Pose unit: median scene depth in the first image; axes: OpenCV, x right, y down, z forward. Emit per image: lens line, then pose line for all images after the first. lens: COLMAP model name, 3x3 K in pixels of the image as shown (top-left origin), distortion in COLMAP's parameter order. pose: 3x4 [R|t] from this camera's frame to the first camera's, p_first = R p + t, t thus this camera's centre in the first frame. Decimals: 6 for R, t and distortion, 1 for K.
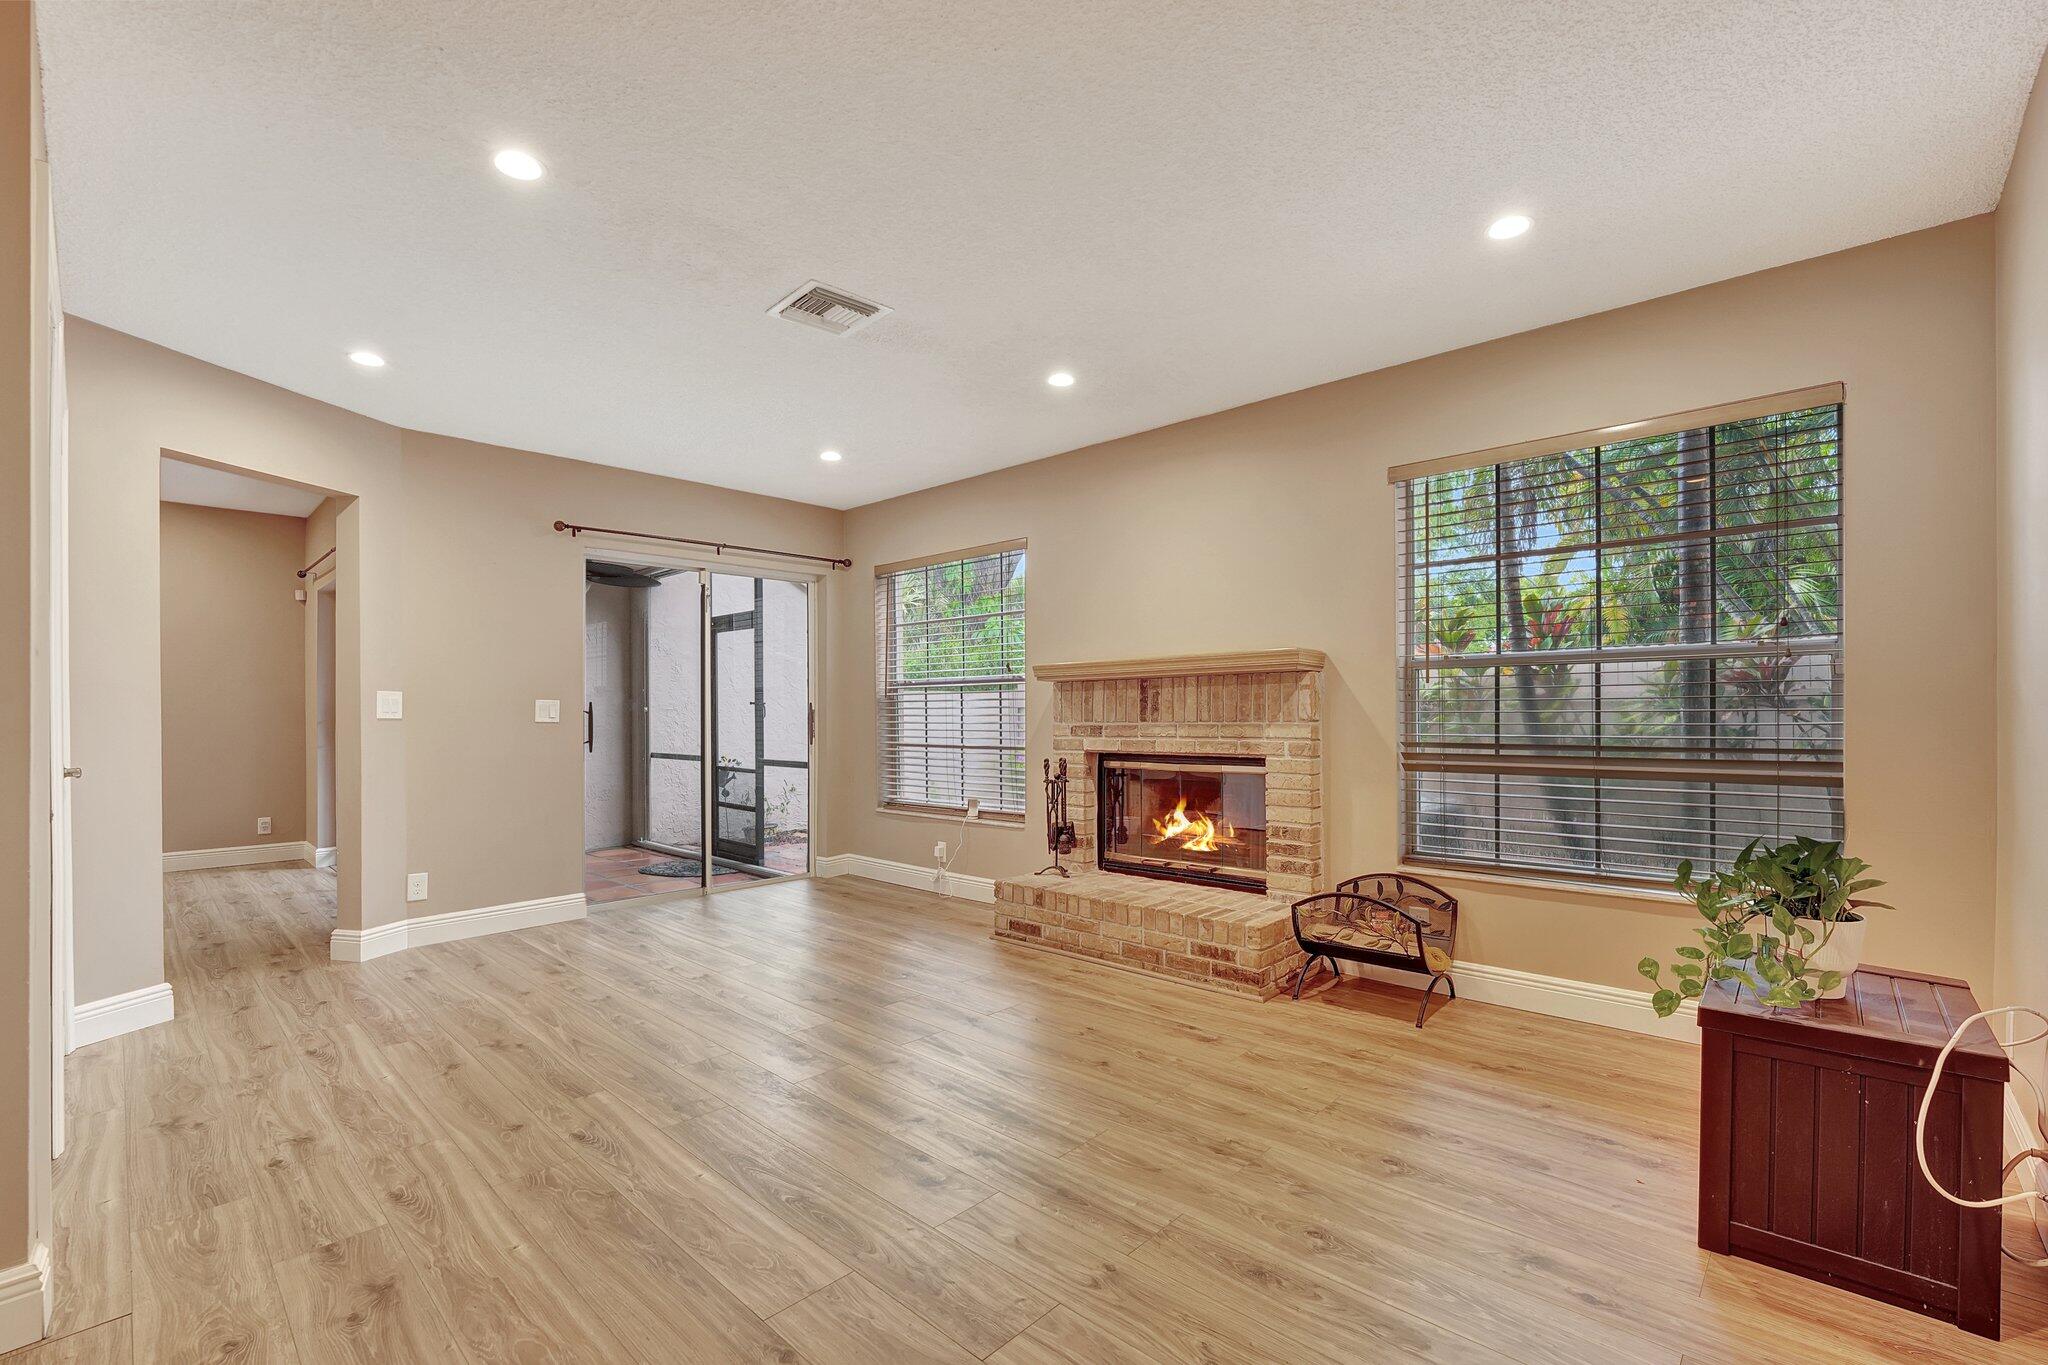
lens RADIAL K [[888.2, 0, 1021.5], [0, 888.2, 714.3], [0, 0, 1]] dist [0.000764, 0.000069]
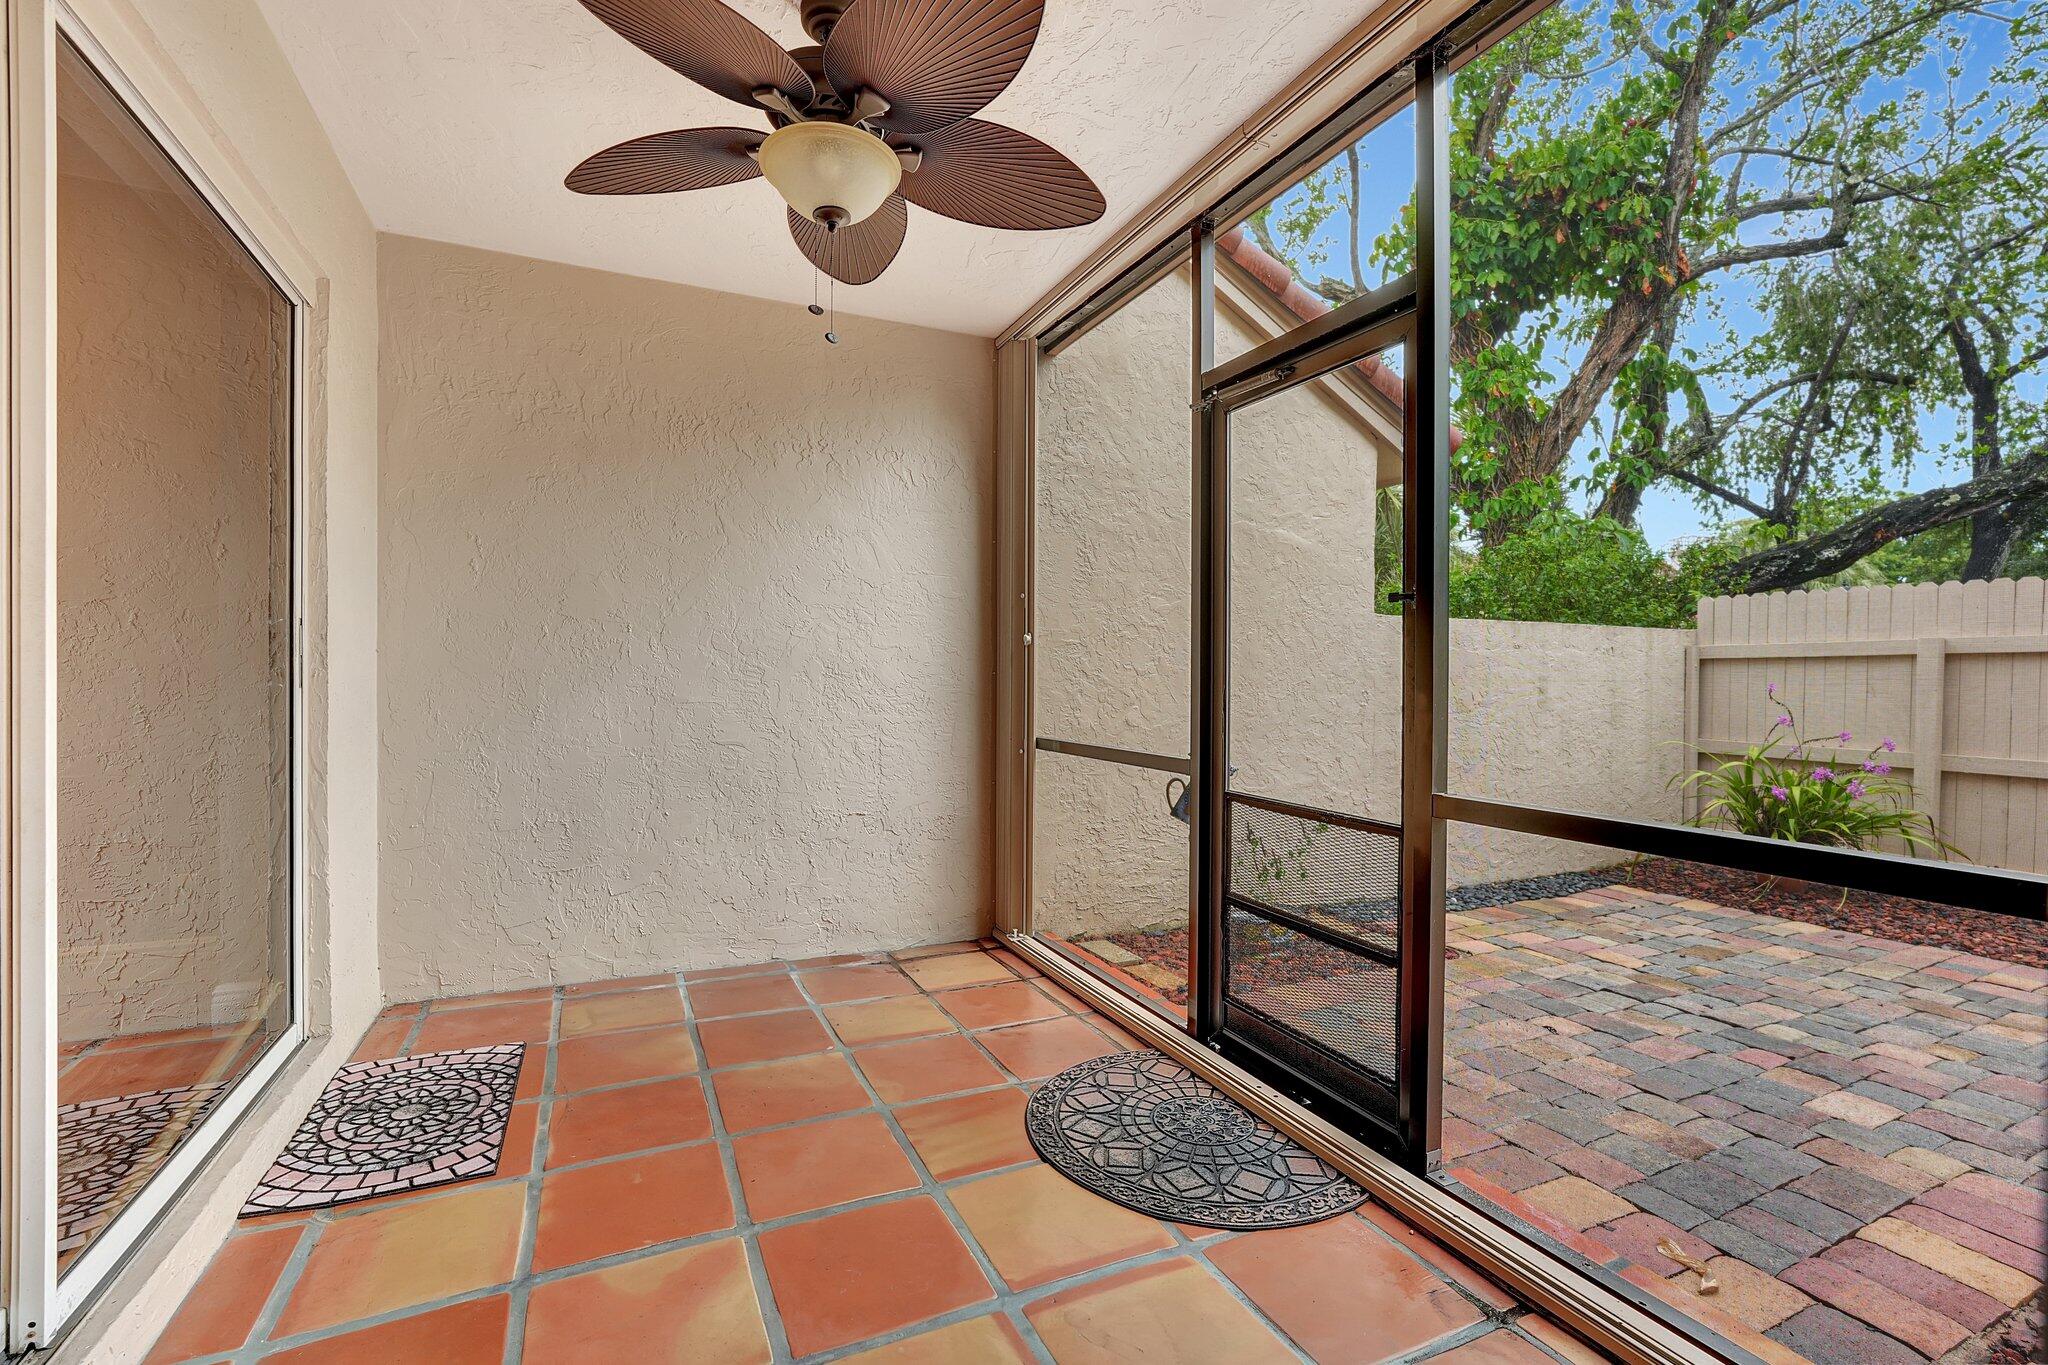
lens RADIAL K [[892.5, 0, 1020.6], [0, 892.5, 674.8], [0, 0, 1]] dist [-0.018312, 0.000004]
pose [[0.931652, 0.012318, -0.363144, -0.273694], [-0.013924, 0.999901, -0.001806, 0.013353], [0.363086, 0.006739, 0.931731, 0.605204]]
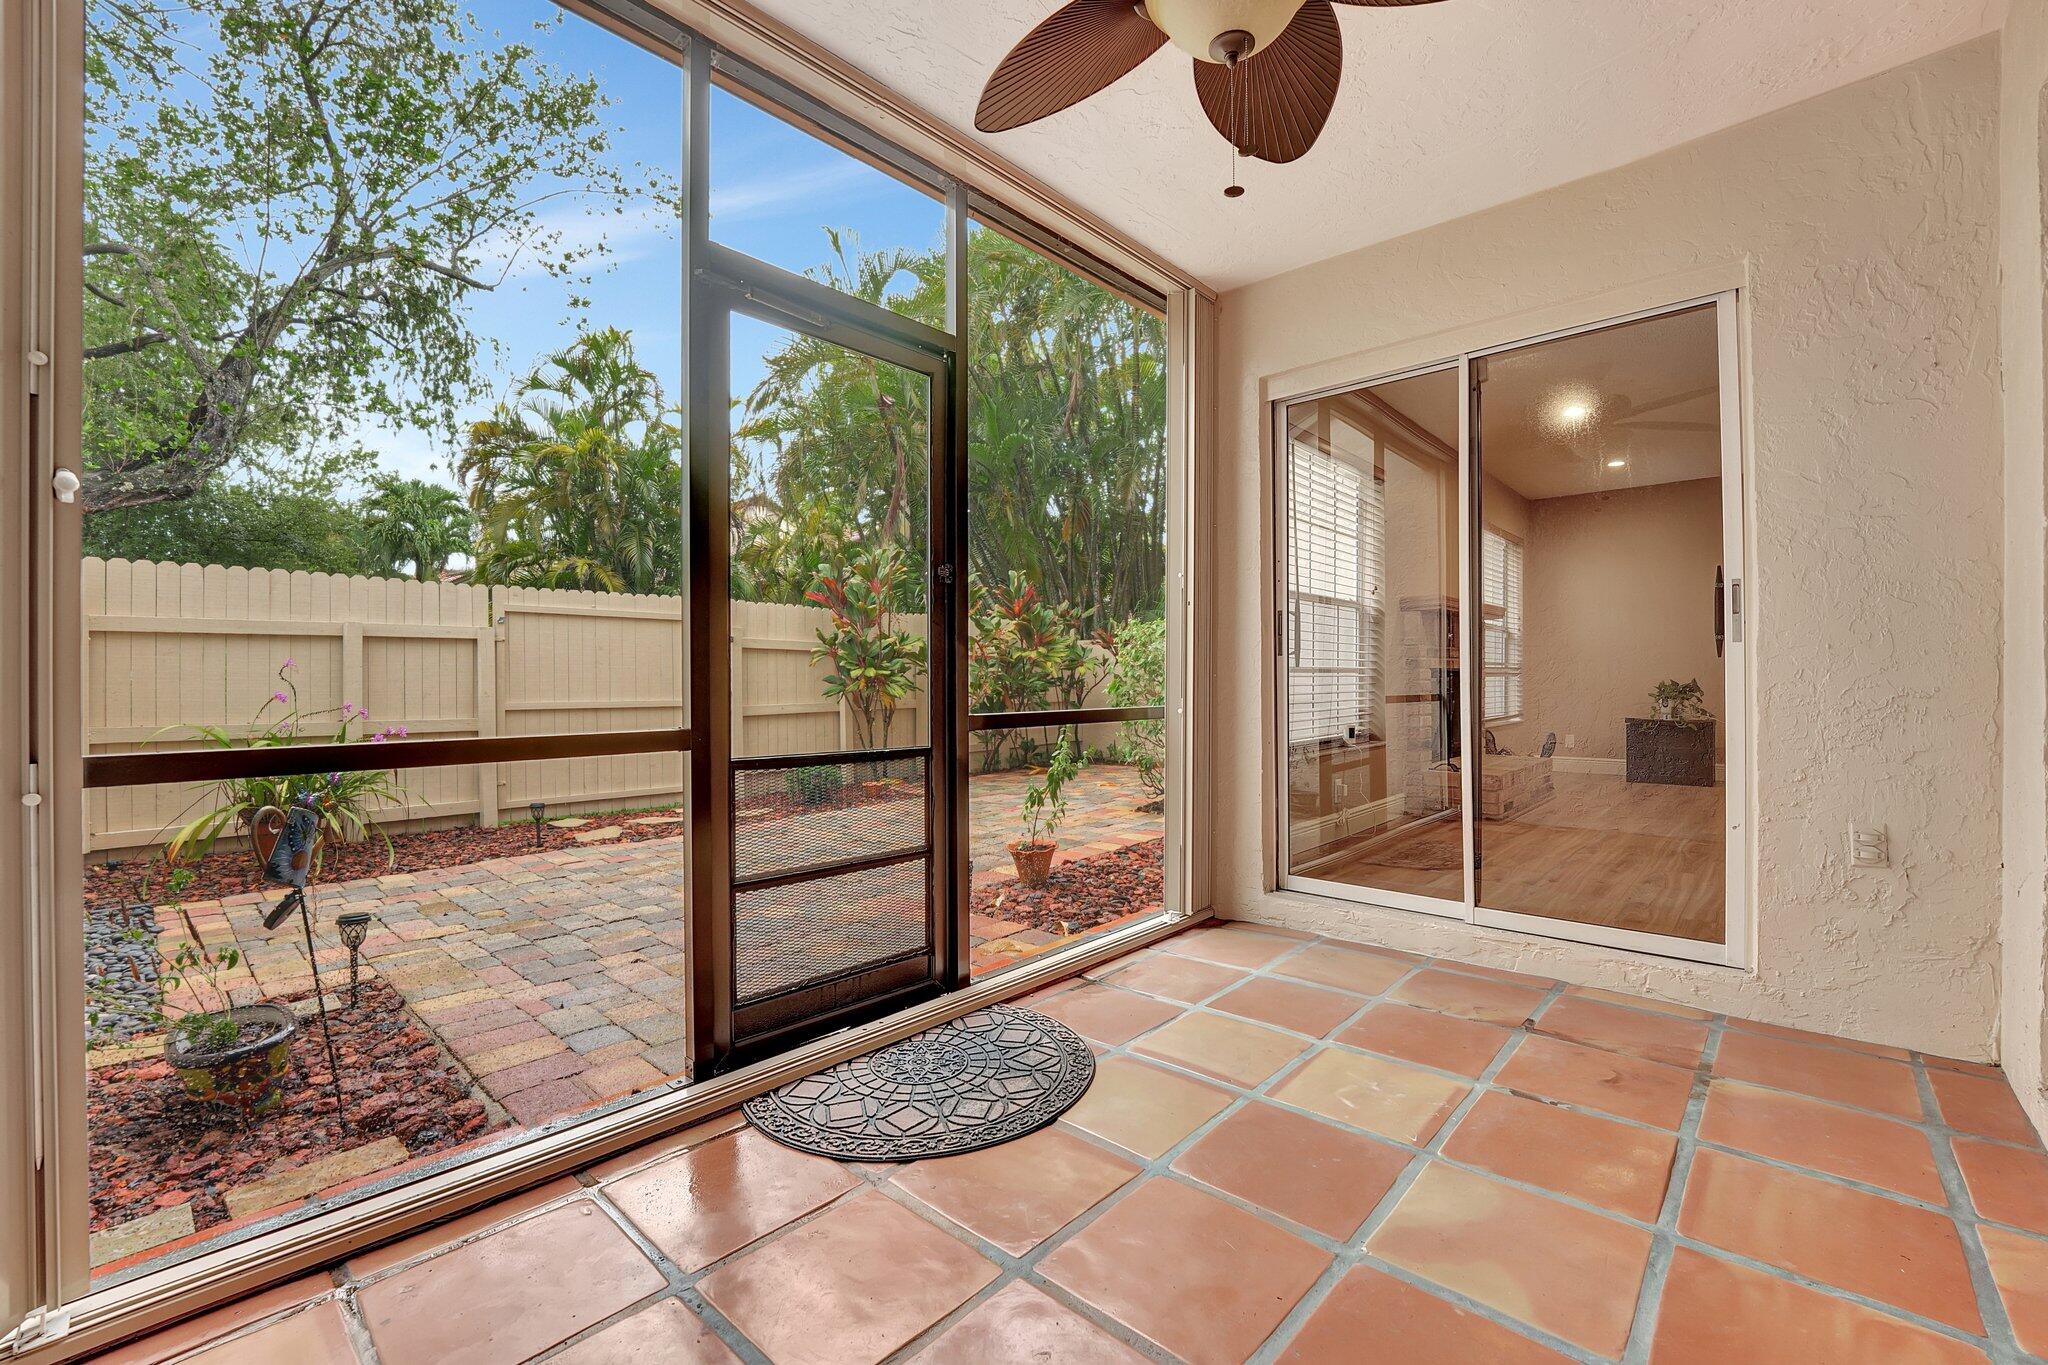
lens RADIAL K [[855.6, 0, 1024.0], [0, 855.6, 682.5], [0, 0, 1]] dist [-0.015509, 0.000125]
pose [[-0.004228, -0.000479, 0.999991, -0.594784], [0.008093, 0.999967, 0.000513, 0.030967], [-0.999958, 0.008095, -0.004224, 0.855361]]
